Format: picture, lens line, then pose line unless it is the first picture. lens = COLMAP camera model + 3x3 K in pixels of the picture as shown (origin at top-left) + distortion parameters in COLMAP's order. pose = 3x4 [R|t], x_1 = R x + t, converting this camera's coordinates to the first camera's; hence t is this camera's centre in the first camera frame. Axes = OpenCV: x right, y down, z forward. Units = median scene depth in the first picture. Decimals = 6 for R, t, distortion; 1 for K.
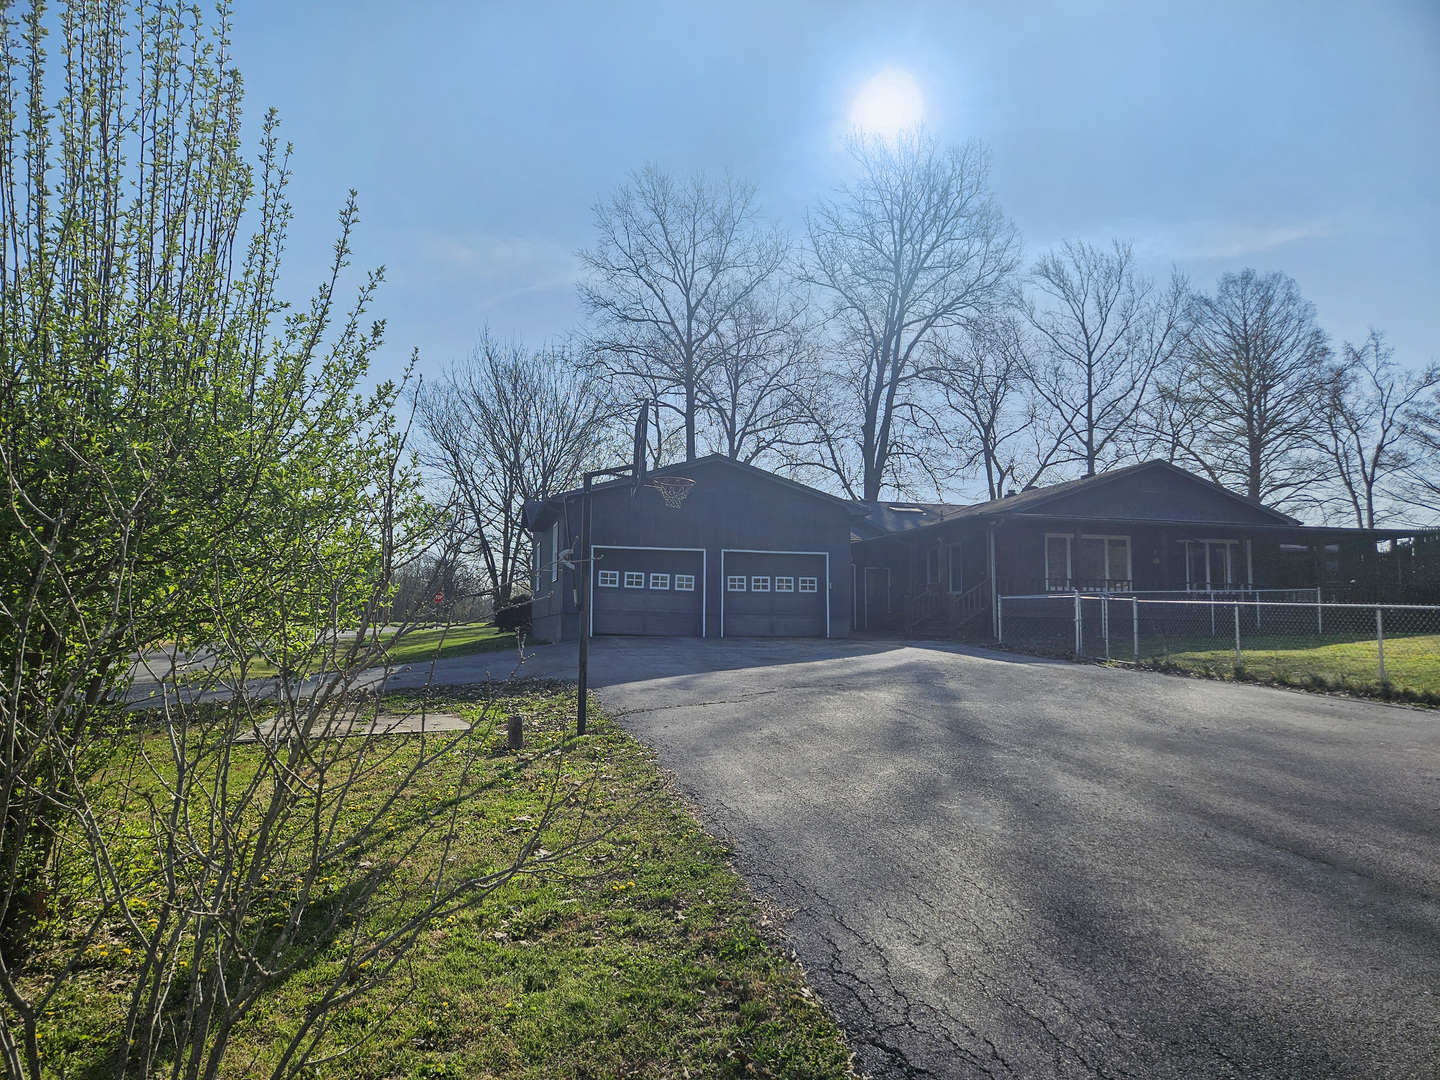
lens RADIAL K [[958.7, 0, 720.0], [0, 958.7, 536.6], [0, 0, 1]] dist [0.020208, -0.010552]
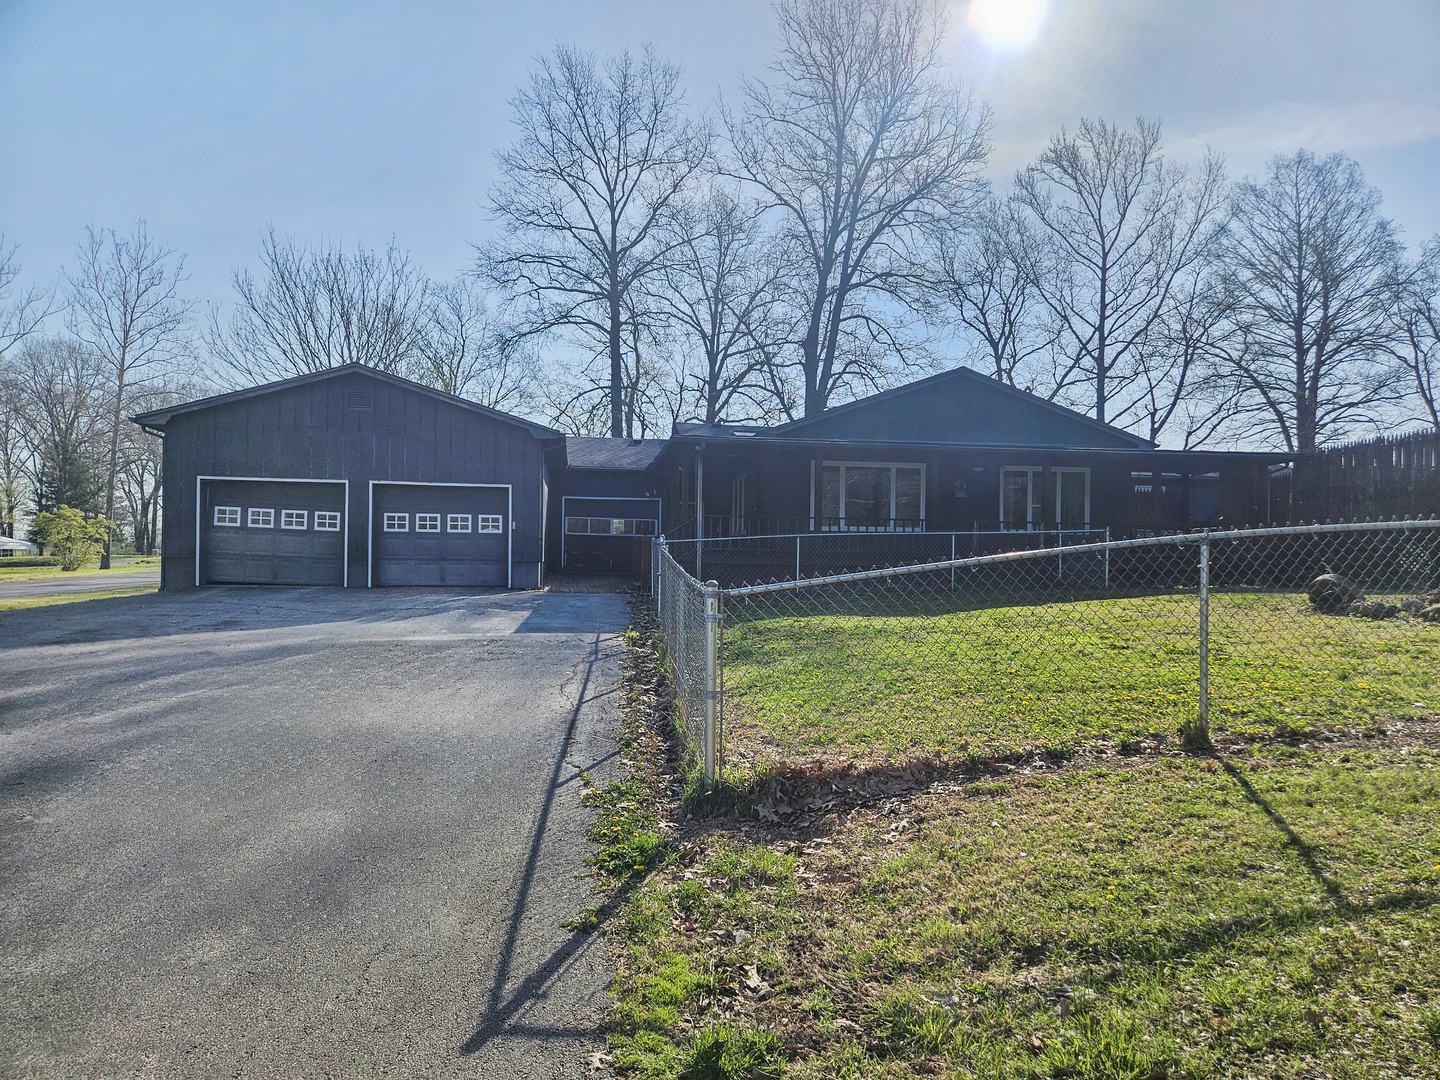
lens RADIAL K [[958.7, 0, 716.4], [0, 958.7, 551.5], [0, 0, 1]] dist [0.020208, -0.010552]
pose [[0.994467, 0.005372, -0.104912, 0.159185], [0.003922, 0.996097, 0.088184, 0.000797], [0.104976, -0.088107, 0.990564, 0.084255]]
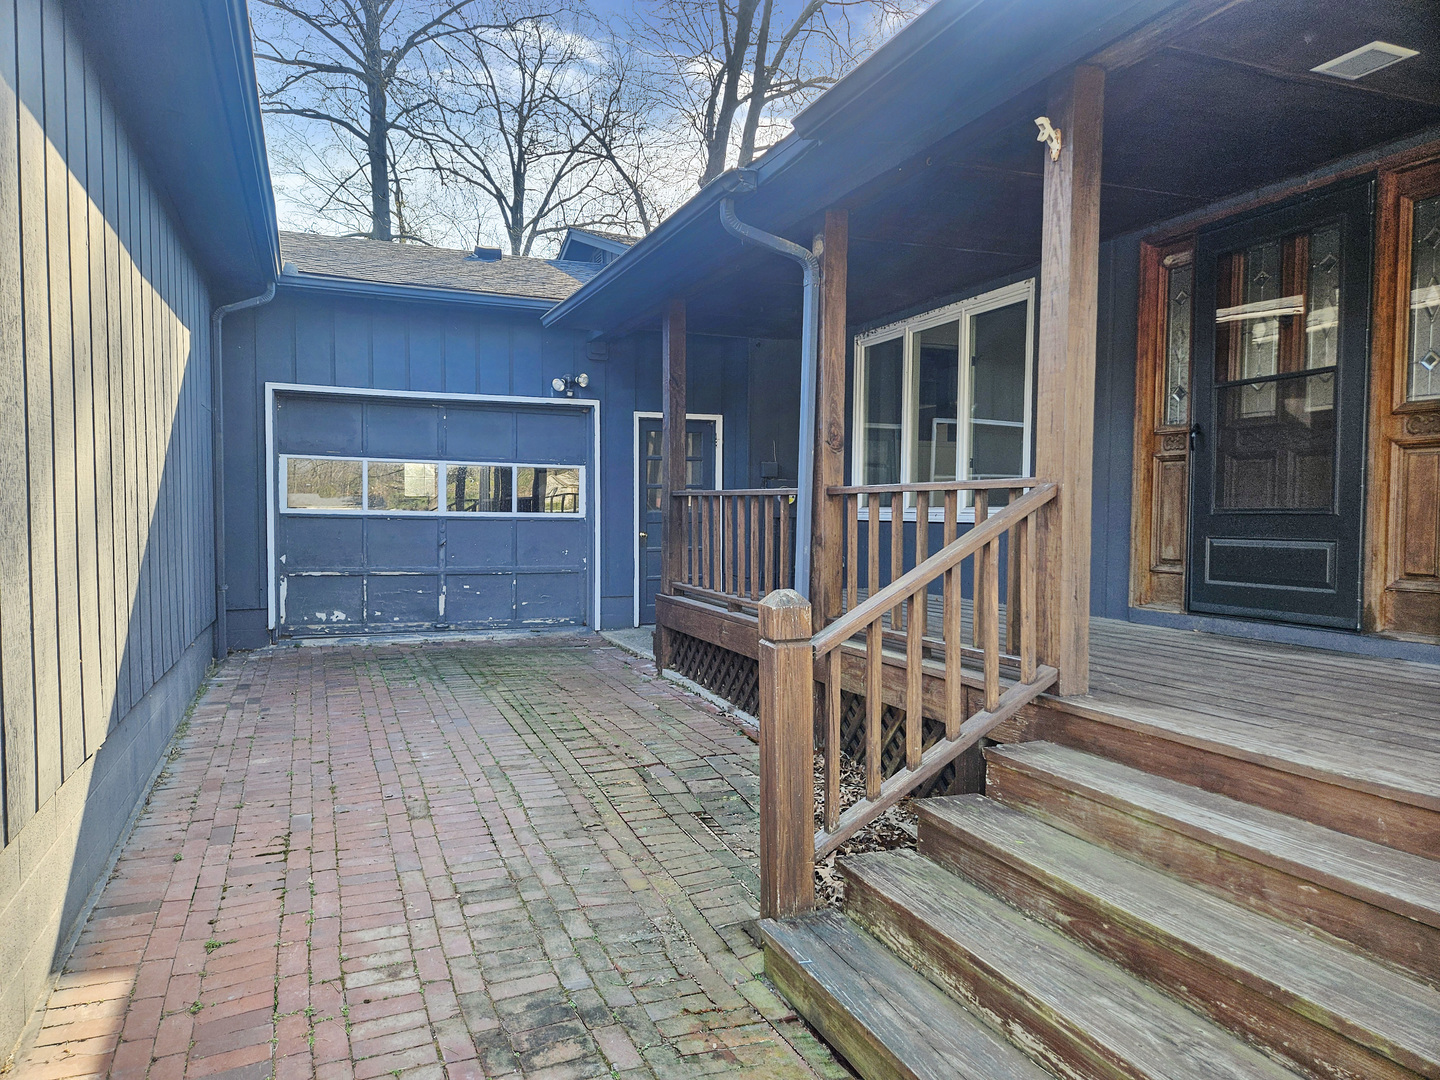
lens RADIAL K [[958.7, 0, 723.4], [0, 958.7, 542.0], [0, 0, 1]] dist [0.020208, -0.010552]
pose [[0.988794, -0.010139, 0.148942, 0.074987], [-0.010626, 0.990380, 0.137963, 0.017457], [-0.148908, -0.138000, 0.979174, 0.413178]]
